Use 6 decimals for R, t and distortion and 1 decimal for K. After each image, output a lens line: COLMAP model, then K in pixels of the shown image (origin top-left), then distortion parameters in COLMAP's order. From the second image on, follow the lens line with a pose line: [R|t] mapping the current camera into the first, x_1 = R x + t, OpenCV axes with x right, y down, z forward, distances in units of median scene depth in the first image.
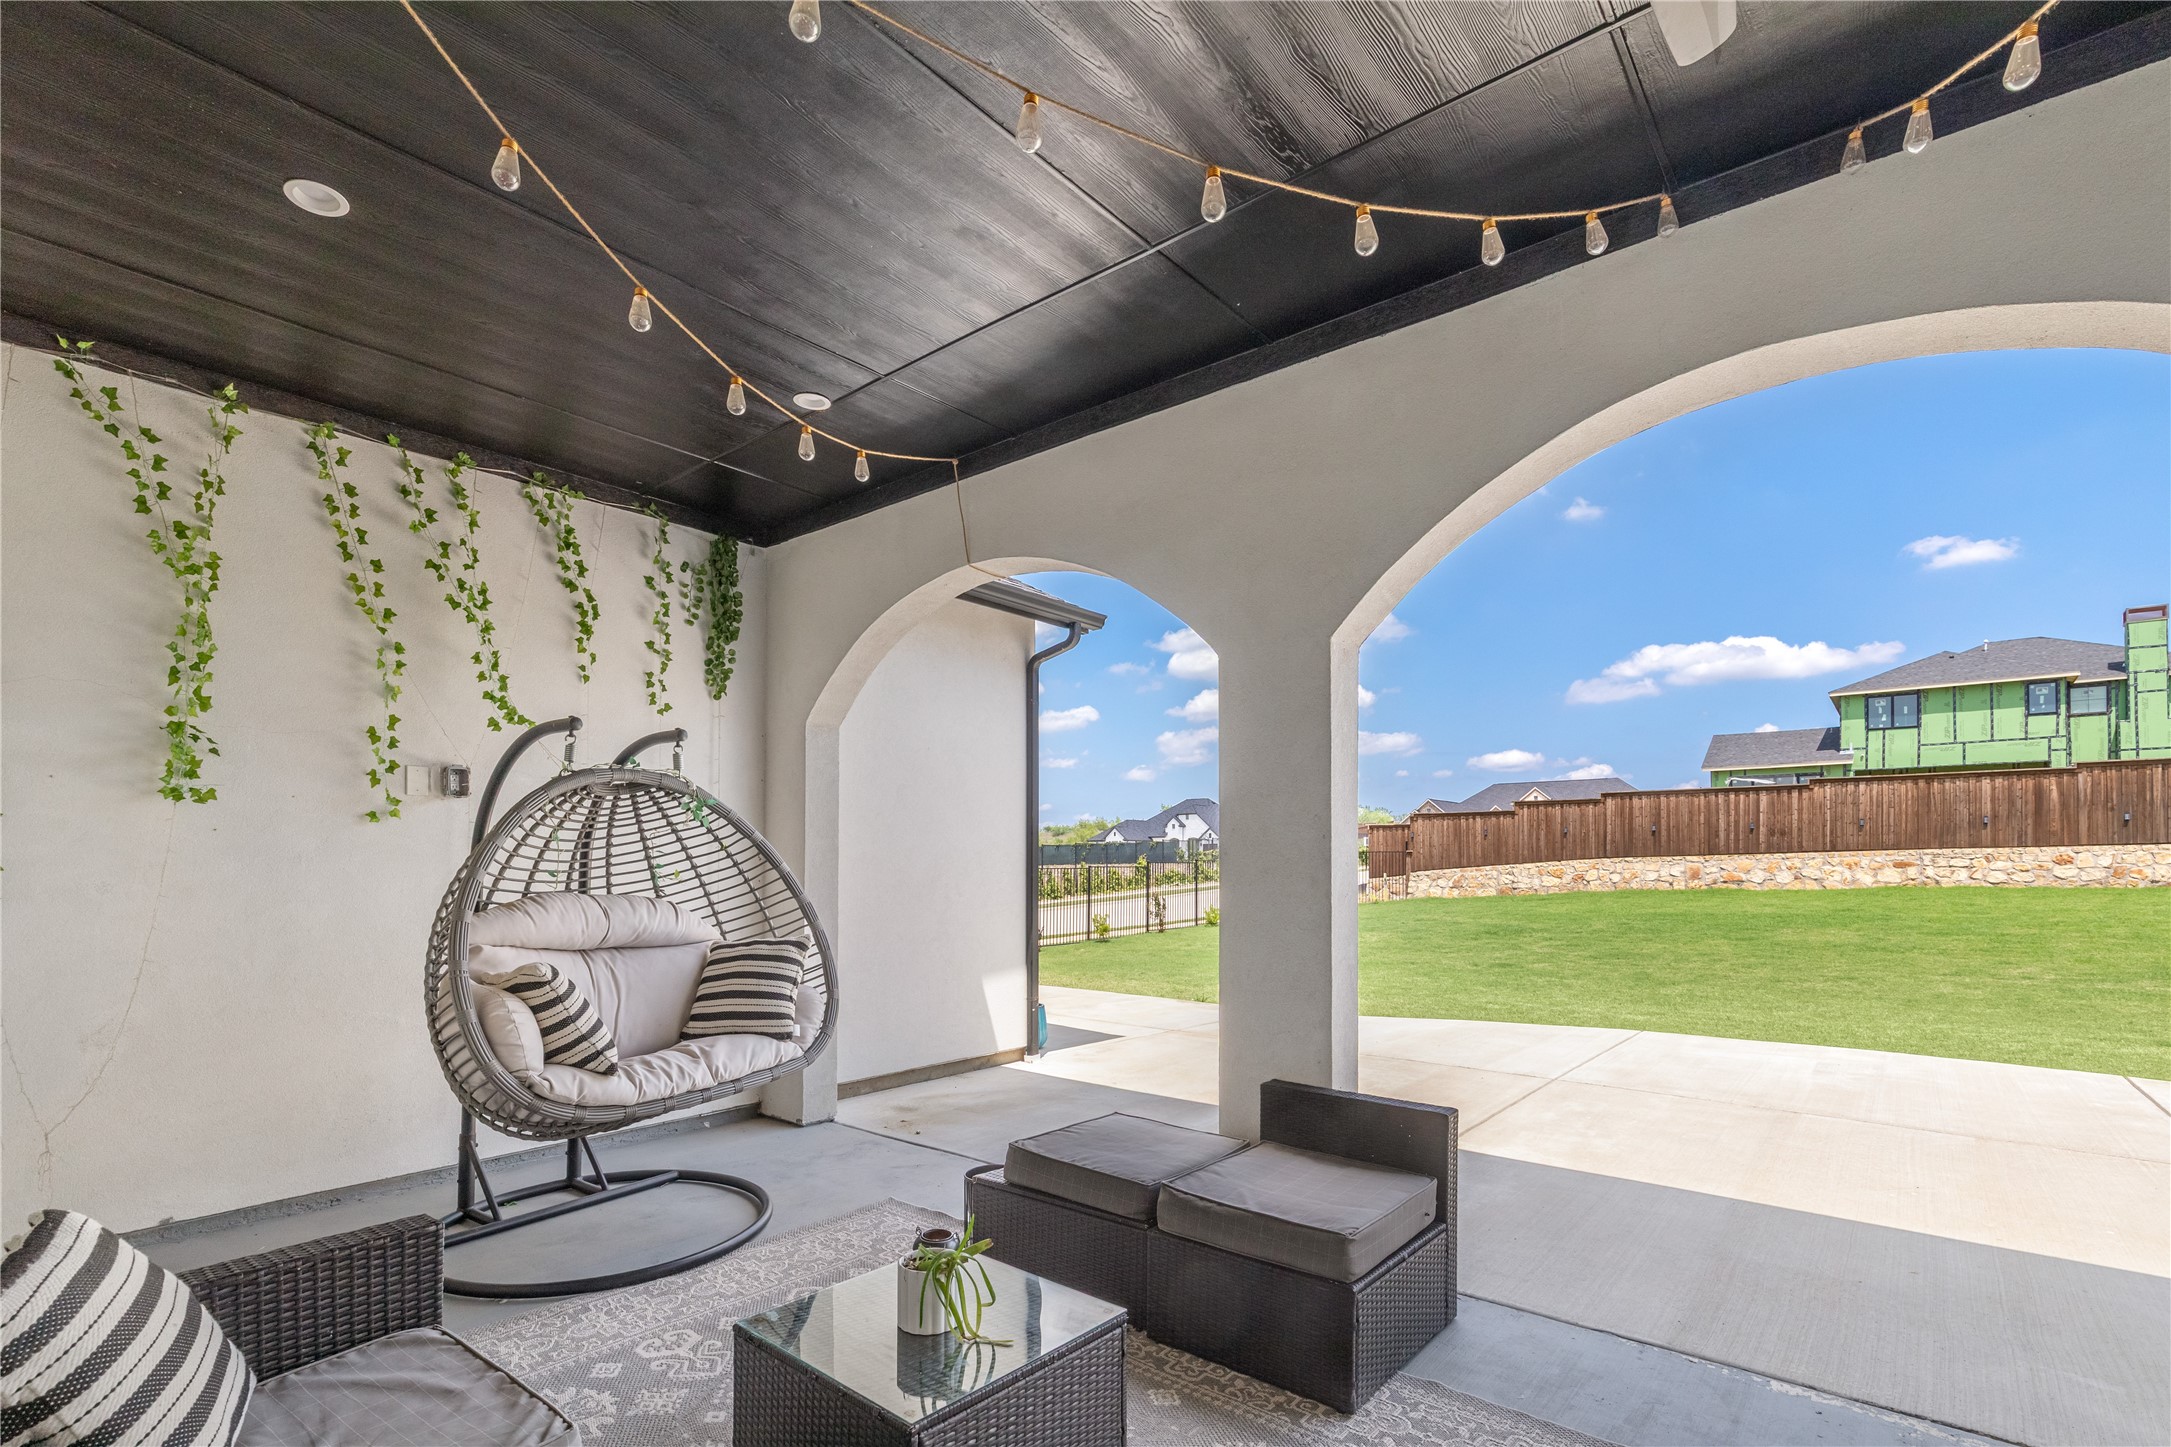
lens RADIAL K [[994.4, 0, 1079.7], [0, 994.4, 853.1], [0, 0, 1]] dist [0.001163, 0.000024]
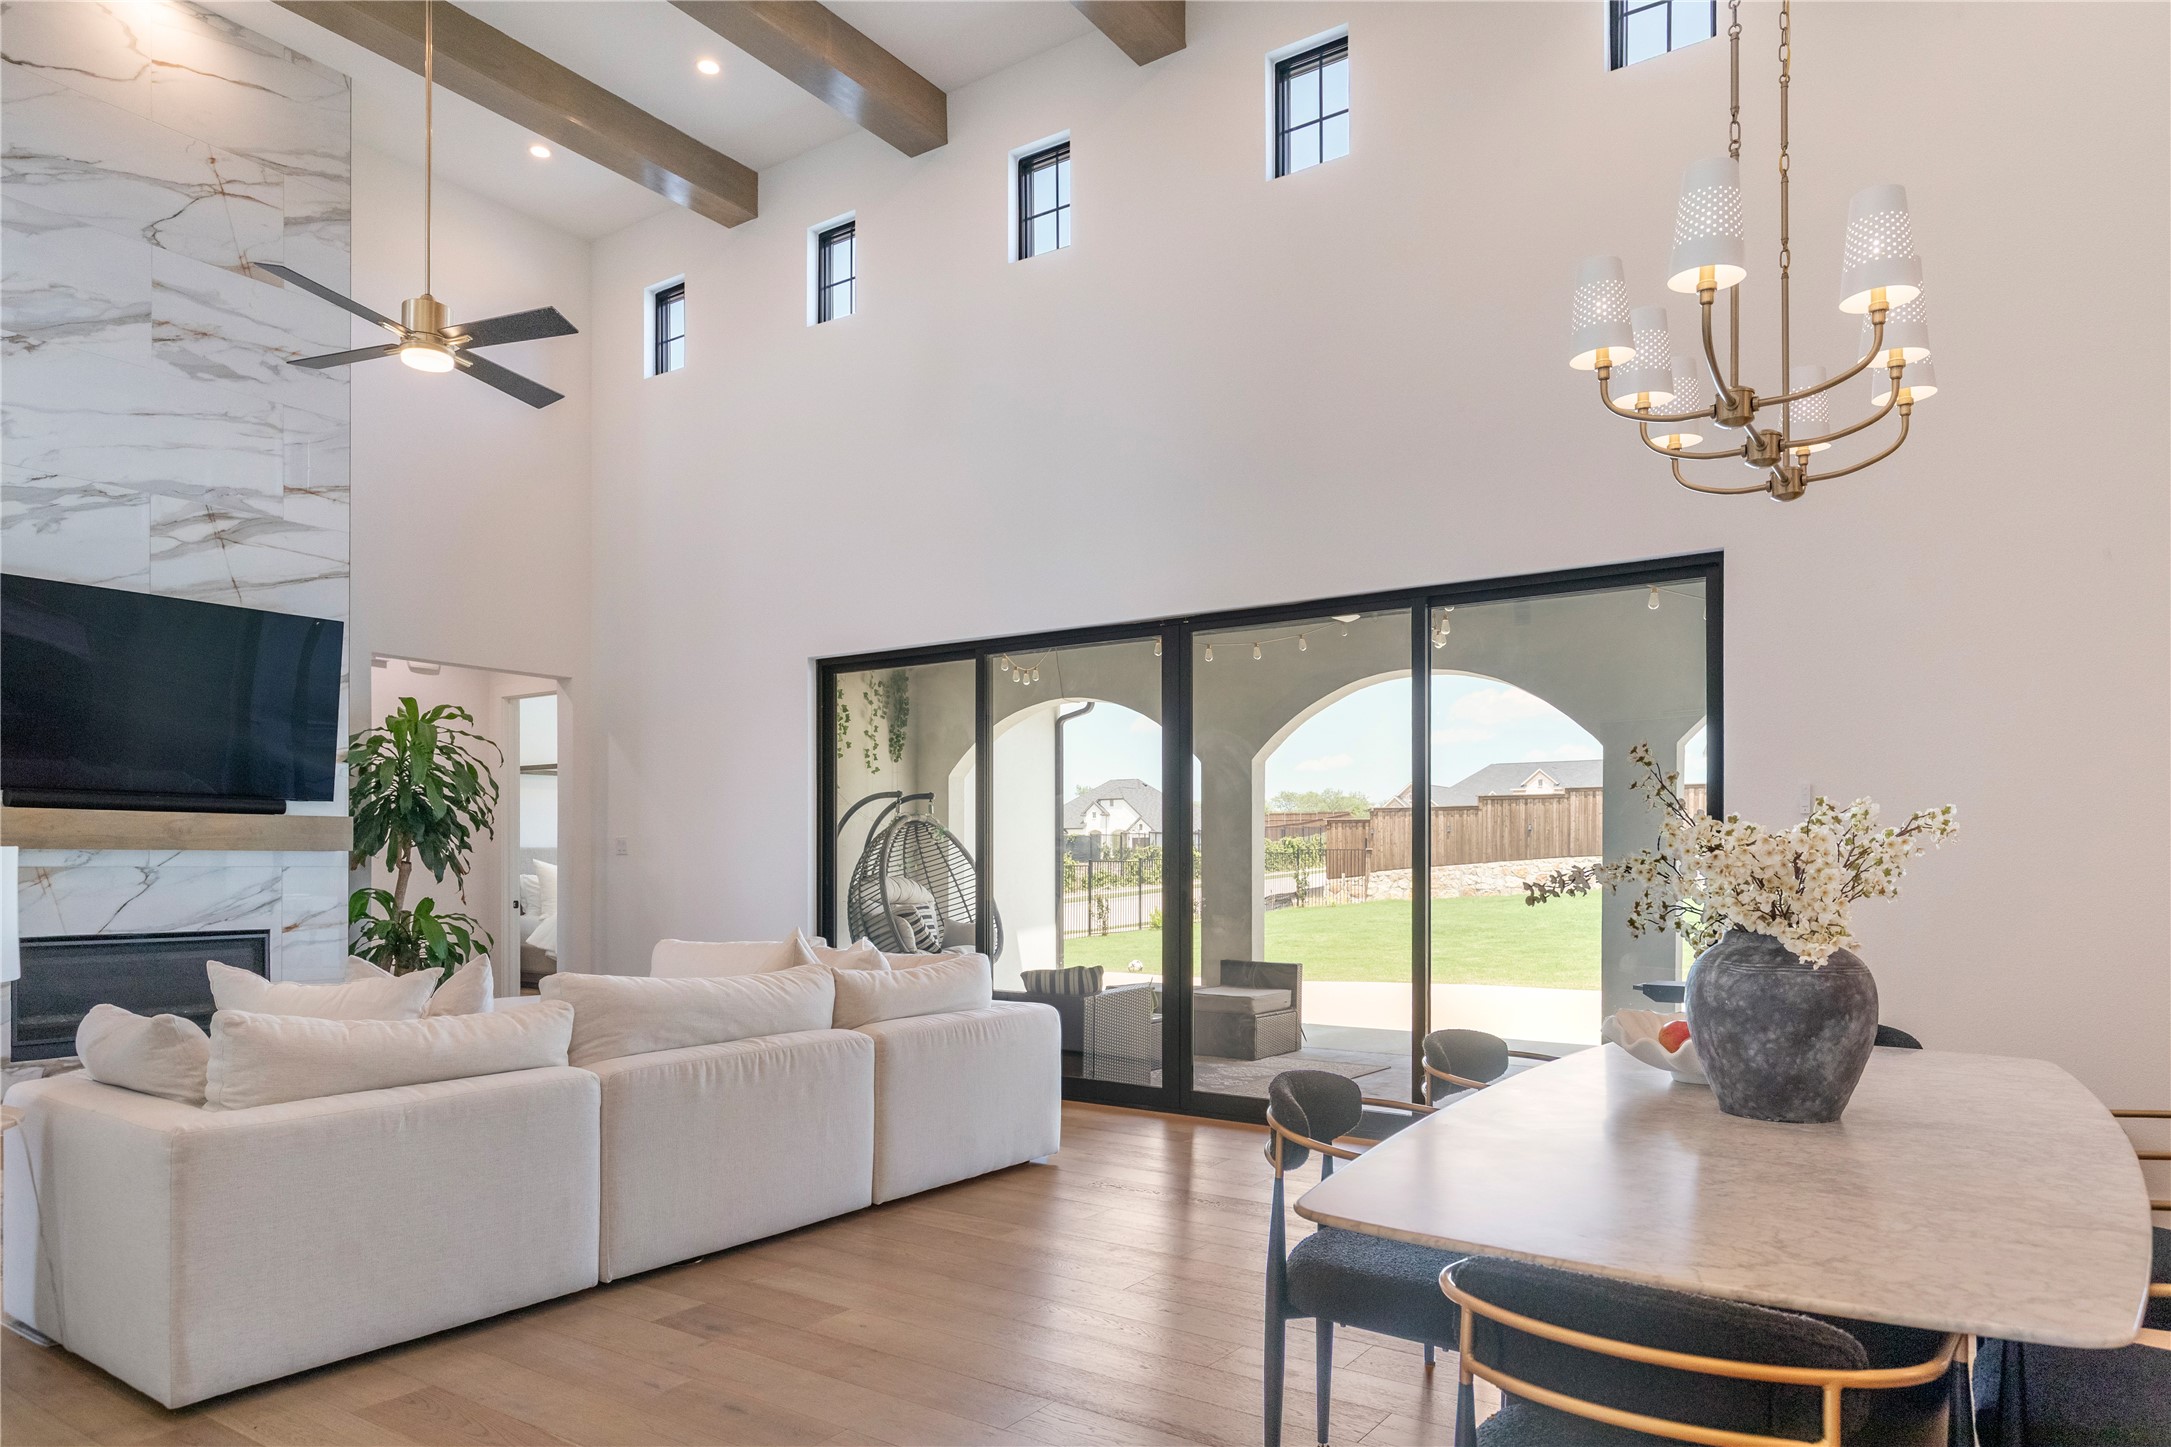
lens RADIAL K [[1360.6, 0, 1076.9], [0, 1360.6, 863.5], [0, 0, 1]] dist [0.062961, 0.001309]
pose [[0.996171, 0.000065, 0.087424, -0.052546], [-0.000979, 0.999945, 0.010419, -0.001877], [-0.087418, -0.010465, 0.996117, -0.258763]]
